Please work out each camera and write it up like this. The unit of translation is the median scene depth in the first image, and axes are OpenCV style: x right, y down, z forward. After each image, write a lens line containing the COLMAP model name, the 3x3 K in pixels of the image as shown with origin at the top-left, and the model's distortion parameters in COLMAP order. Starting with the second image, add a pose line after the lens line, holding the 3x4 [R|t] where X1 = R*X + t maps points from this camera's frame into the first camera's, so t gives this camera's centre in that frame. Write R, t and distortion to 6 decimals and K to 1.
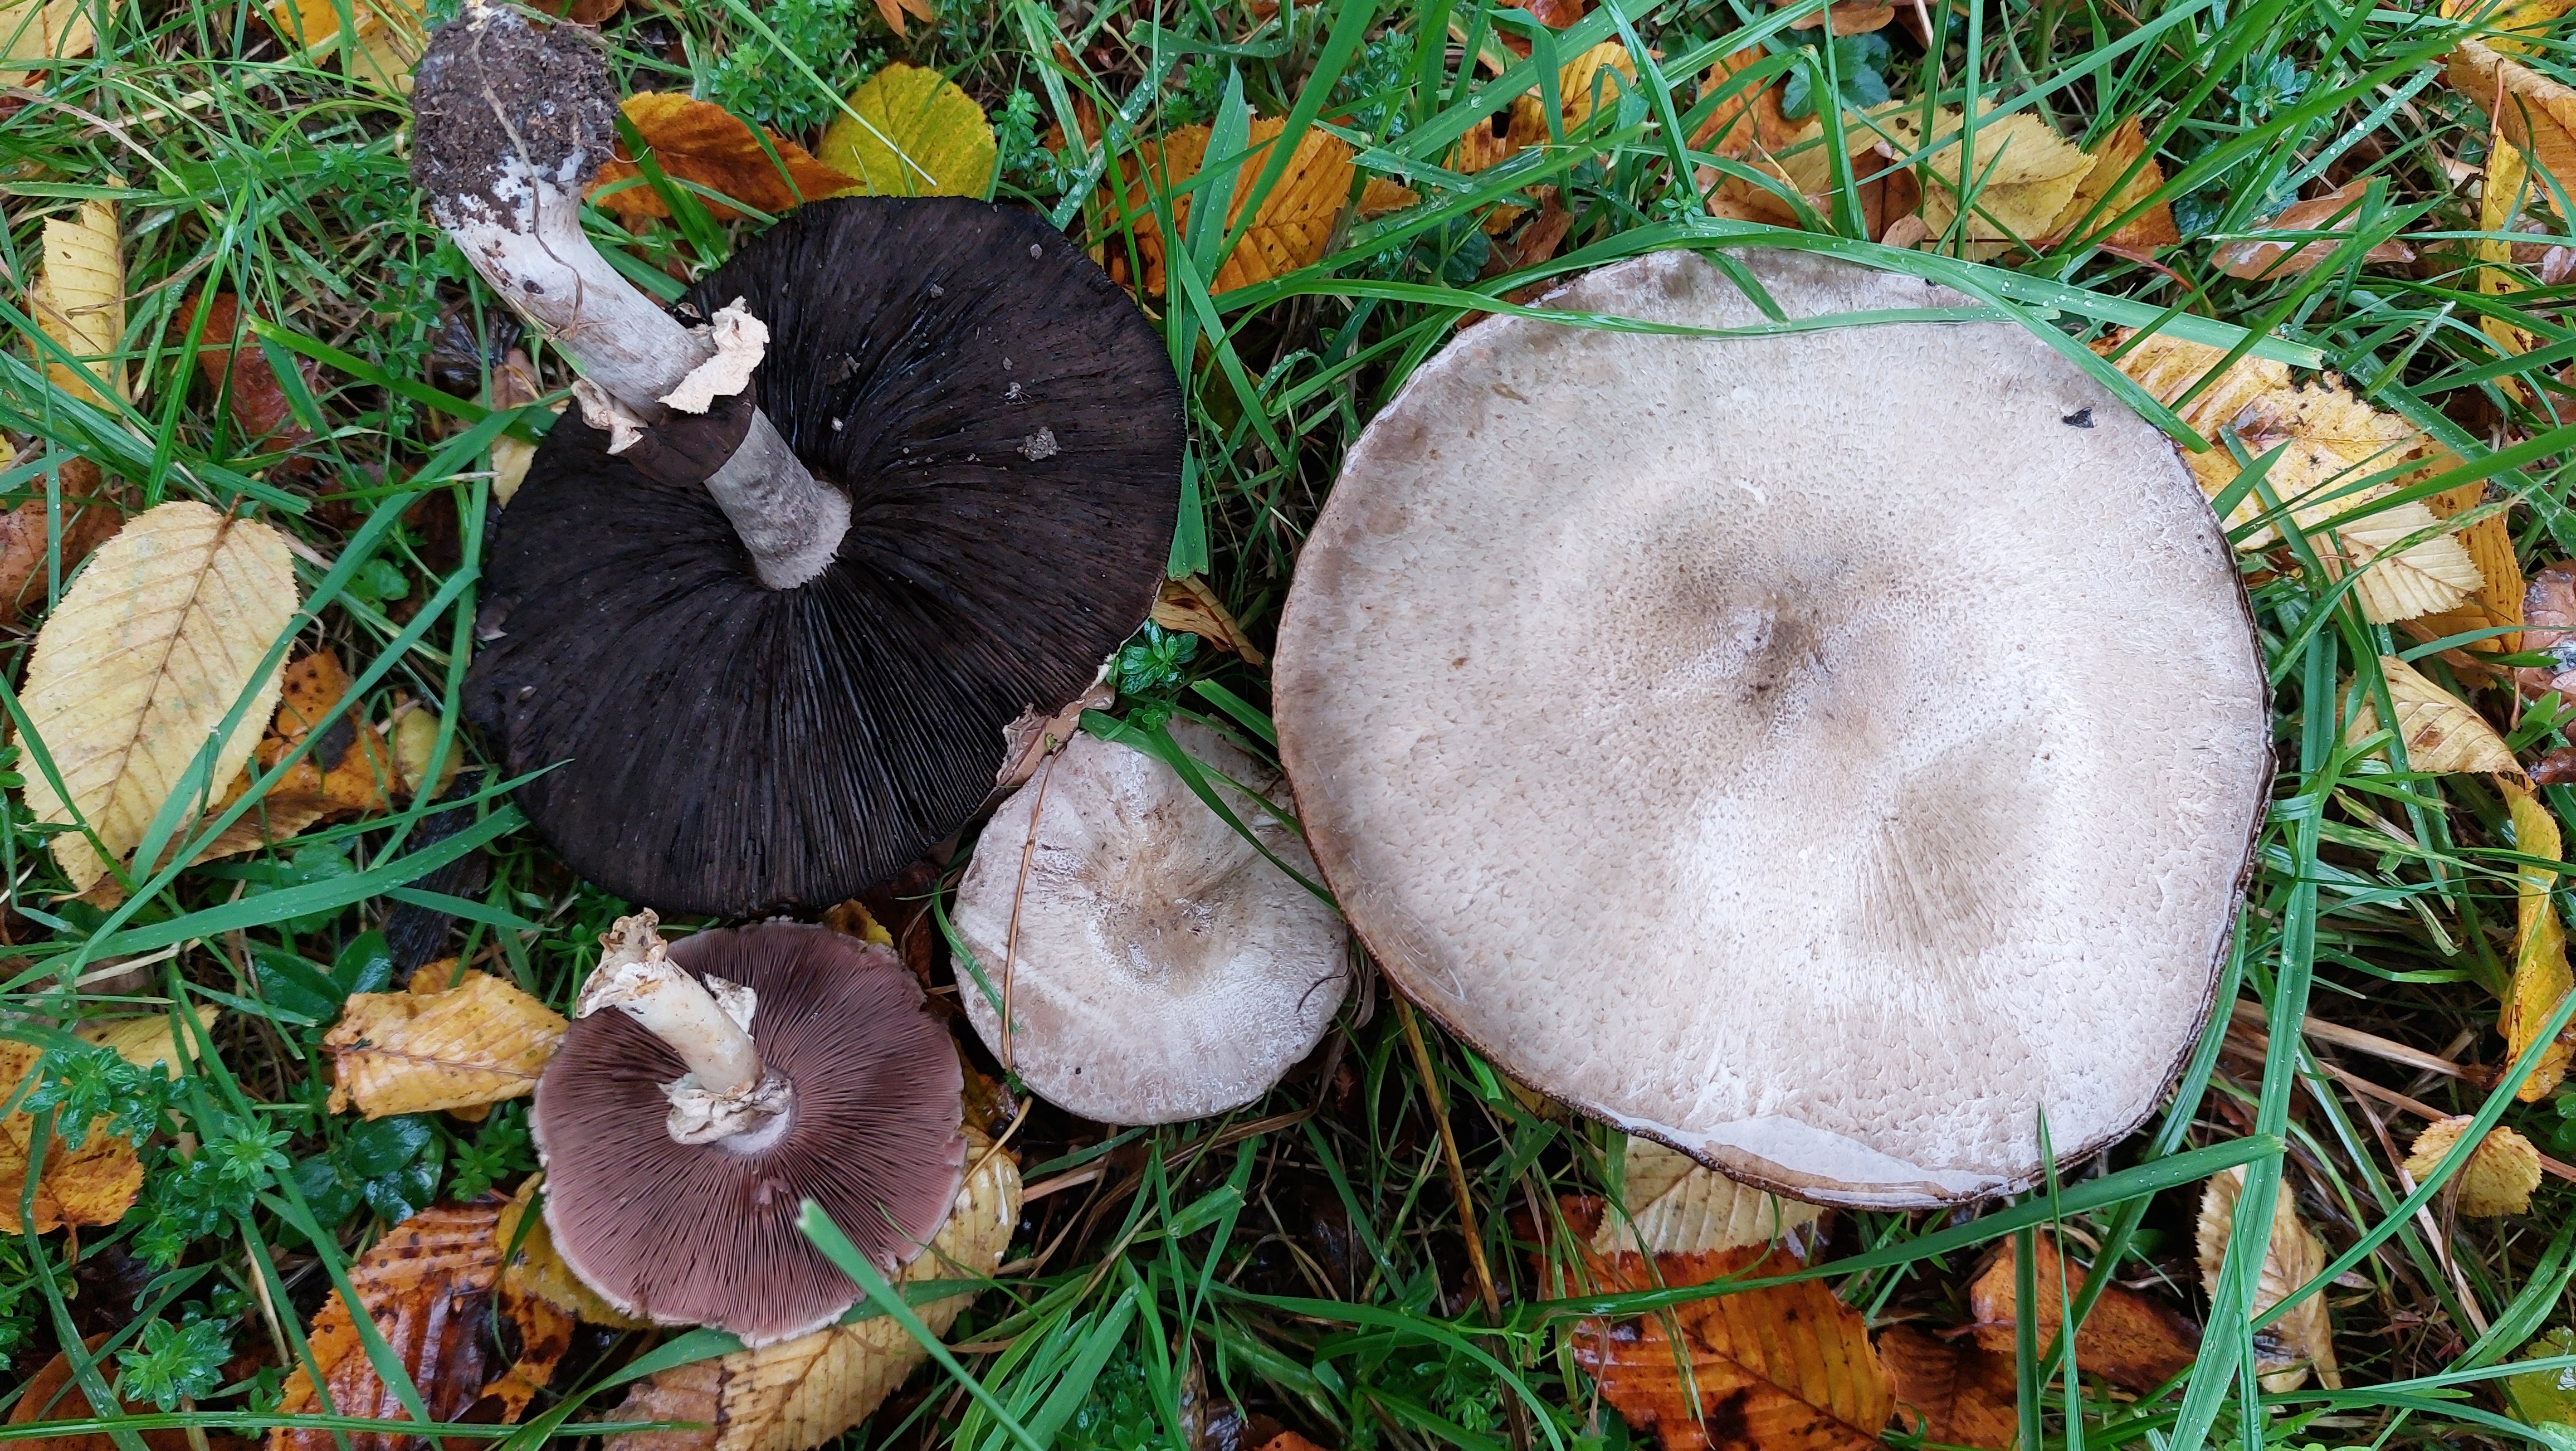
lens RADIAL K [[1805.4, 0, 1288.0], [0, 1805.4, 725.5], [0, 0, 1]] dist [0.052185, 0.002088]
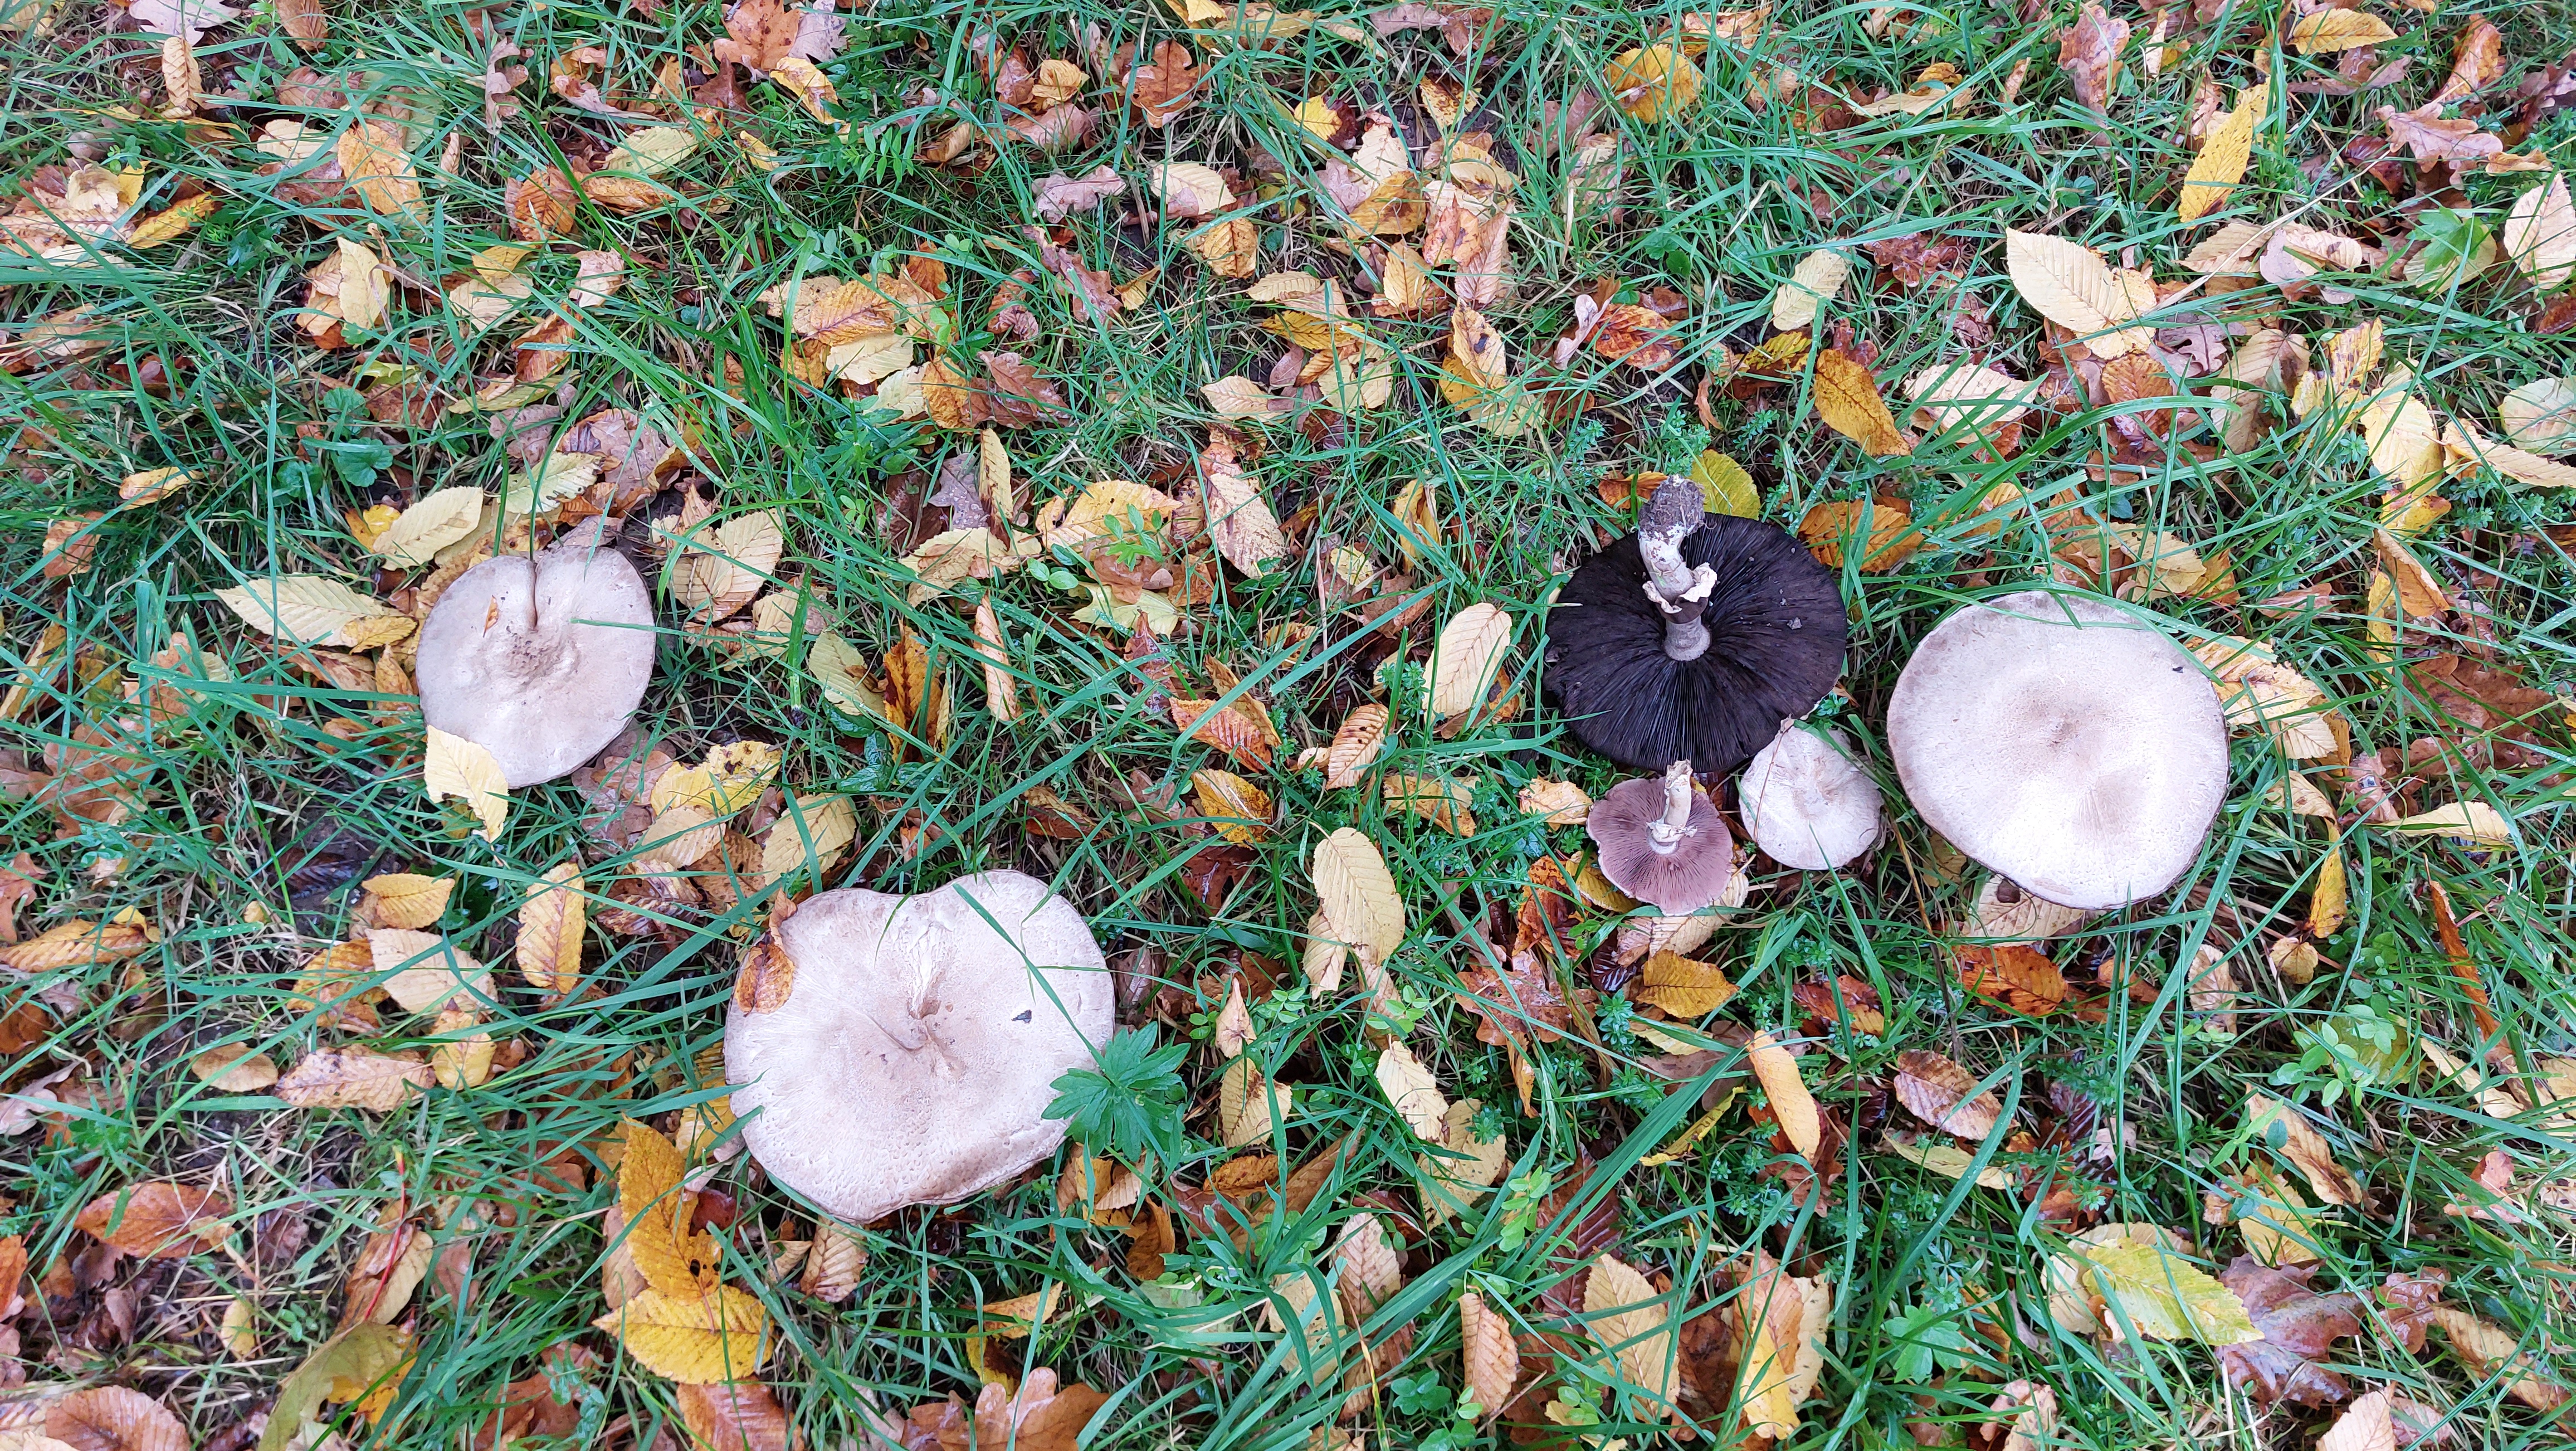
lens RADIAL K [[1805.4, 0, 1288.0], [0, 1805.4, 725.5], [0, 0, 1]] dist [0.052185, 0.002088]
pose [[0.984682, 0.144098, -0.098172, -0.591731], [-0.146536, 0.989041, -0.018051, 0.161390], [0.094495, 0.032161, 0.995006, -1.804427]]
